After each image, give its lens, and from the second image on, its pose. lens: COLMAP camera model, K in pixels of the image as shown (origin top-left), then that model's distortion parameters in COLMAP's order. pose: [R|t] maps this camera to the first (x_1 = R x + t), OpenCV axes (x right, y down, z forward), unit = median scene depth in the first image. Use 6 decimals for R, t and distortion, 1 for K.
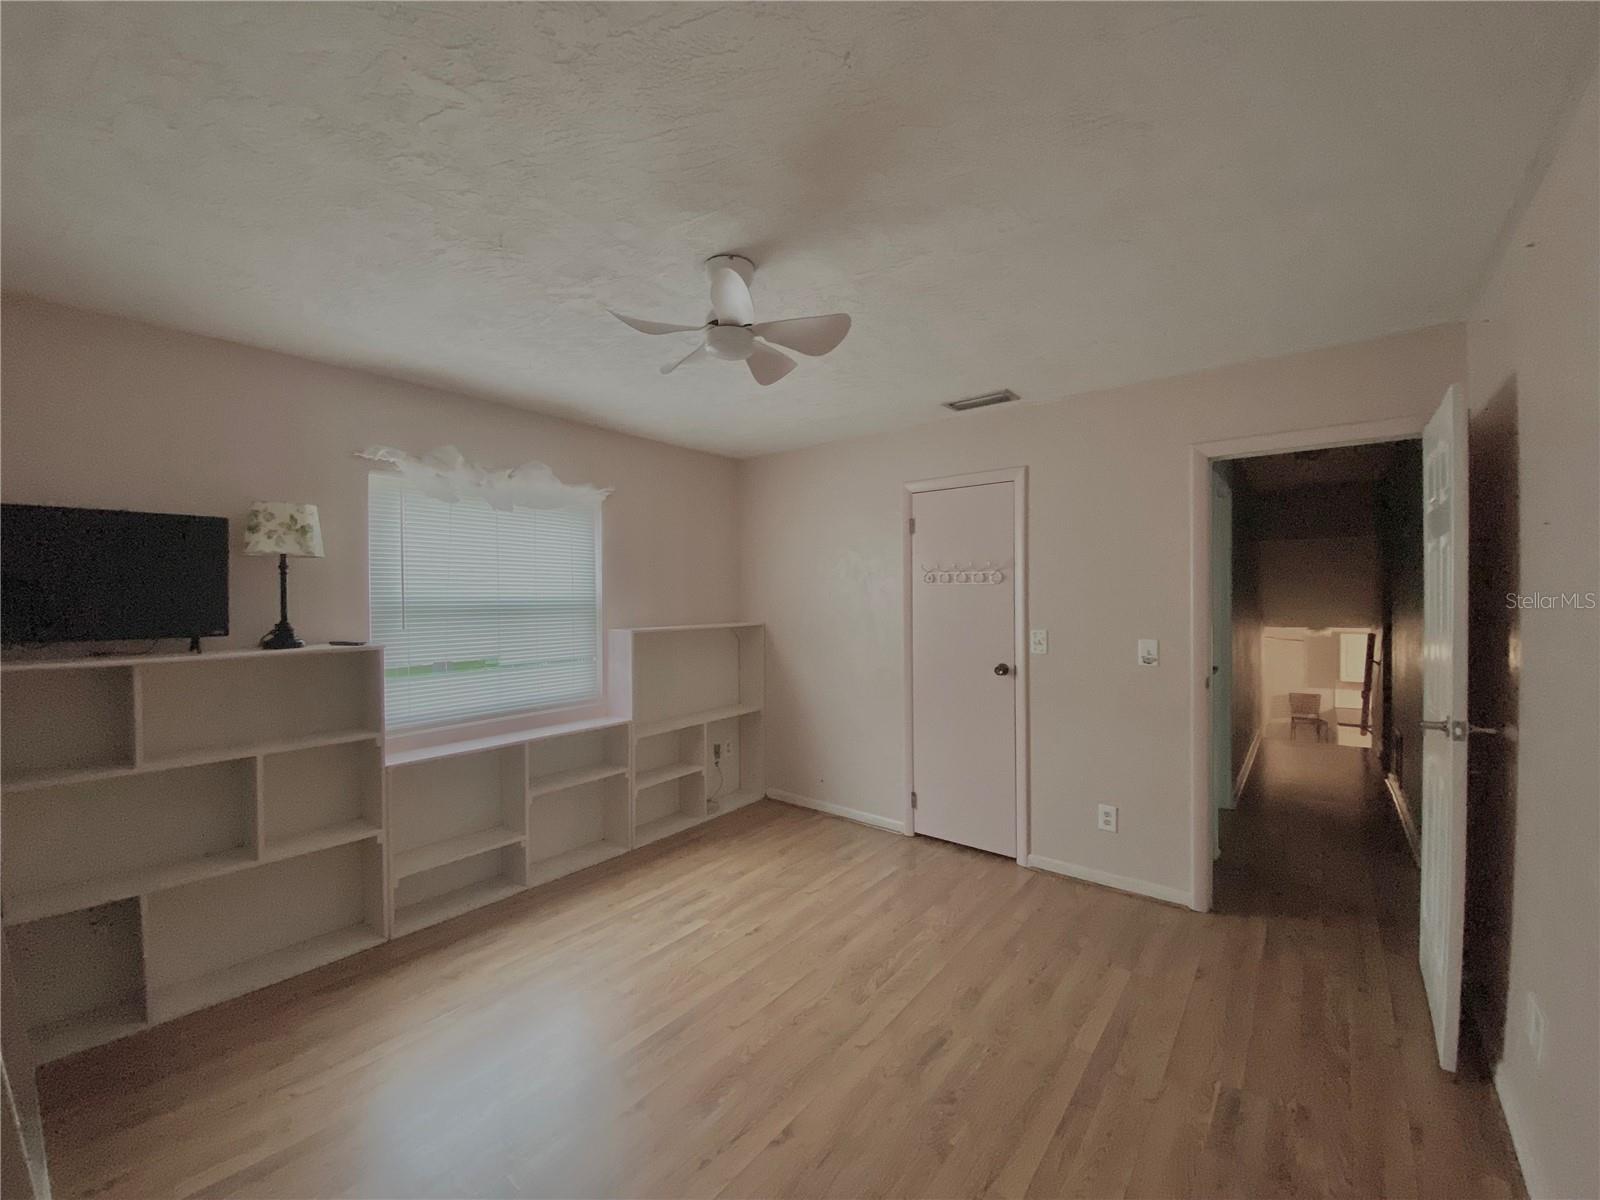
lens RADIAL K [[650.8, 0, 792.8], [0, 650.8, 600.2], [0, 0, 1]] dist [0.031375, -0.023018]
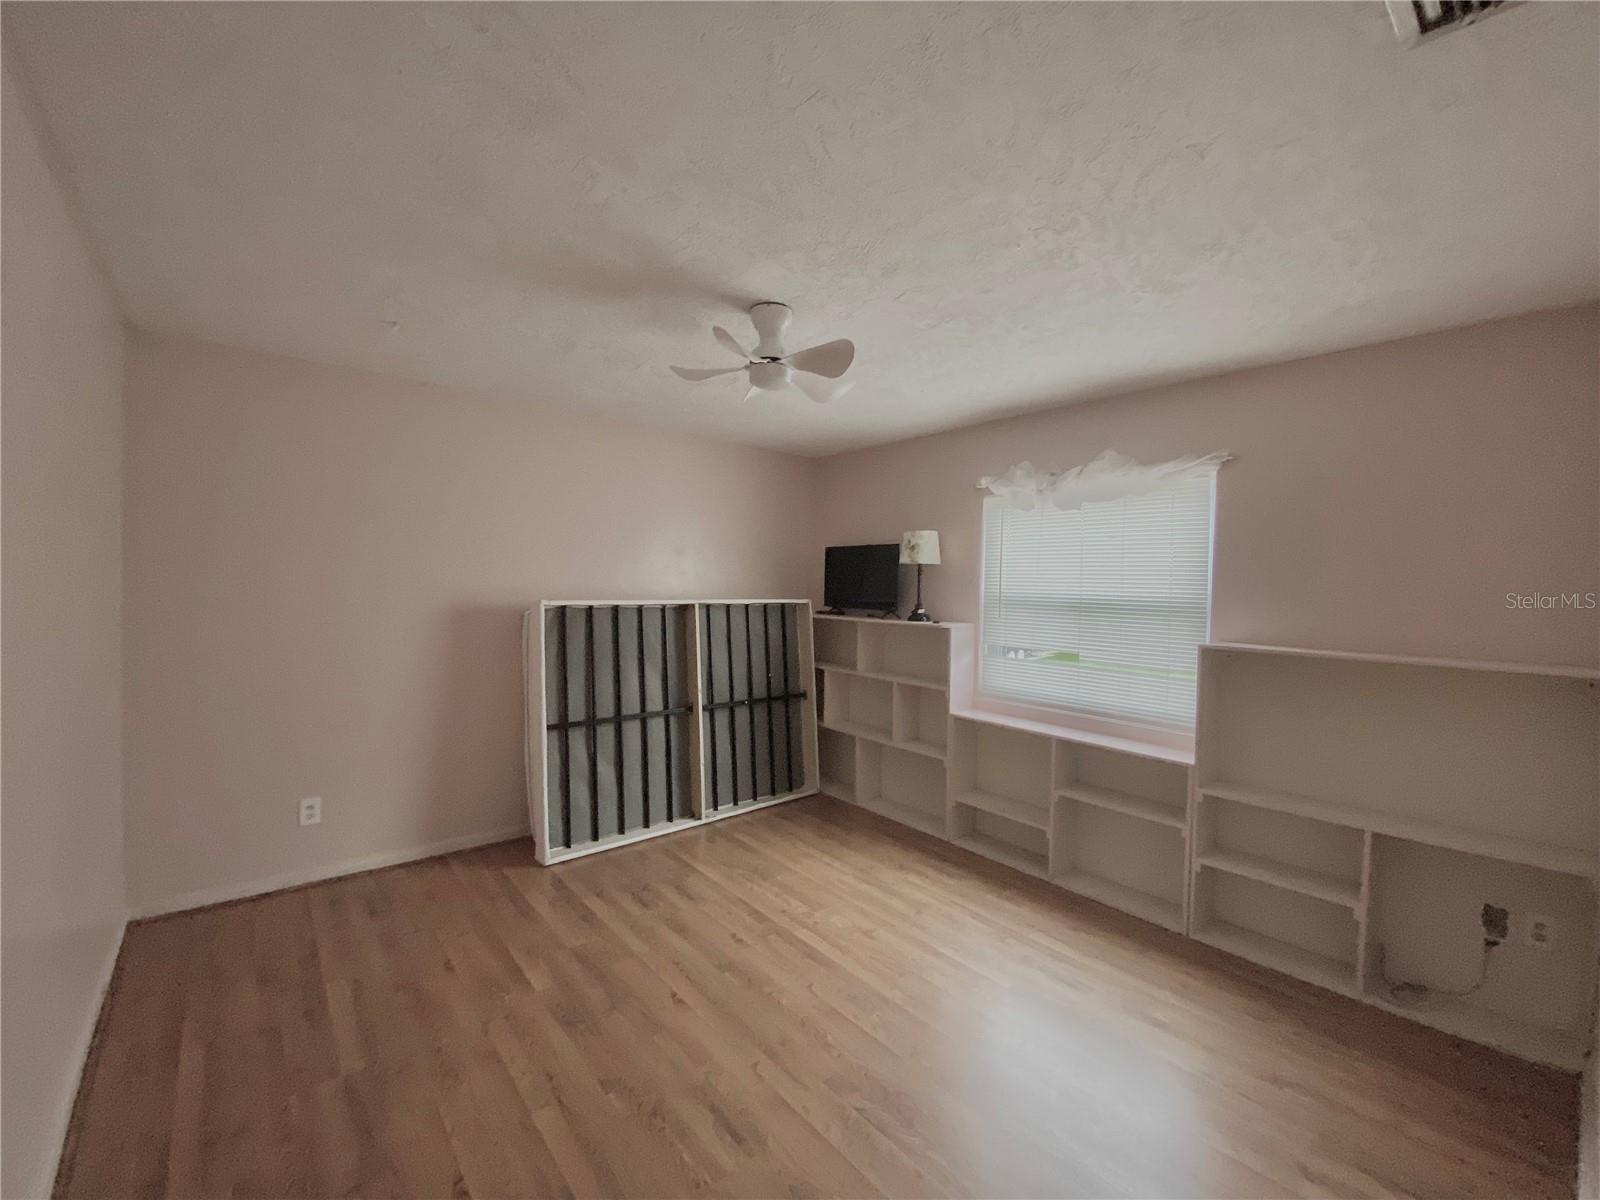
lens RADIAL K [[650.8, 0, 792.8], [0, 650.8, 600.2], [0, 0, 1]] dist [0.031375, -0.023018]
pose [[-0.200095, 0.025537, -0.979444, 0.797734], [-0.029459, 0.999052, 0.032067, -0.020028], [0.979333, 0.035269, -0.199153, 0.965552]]
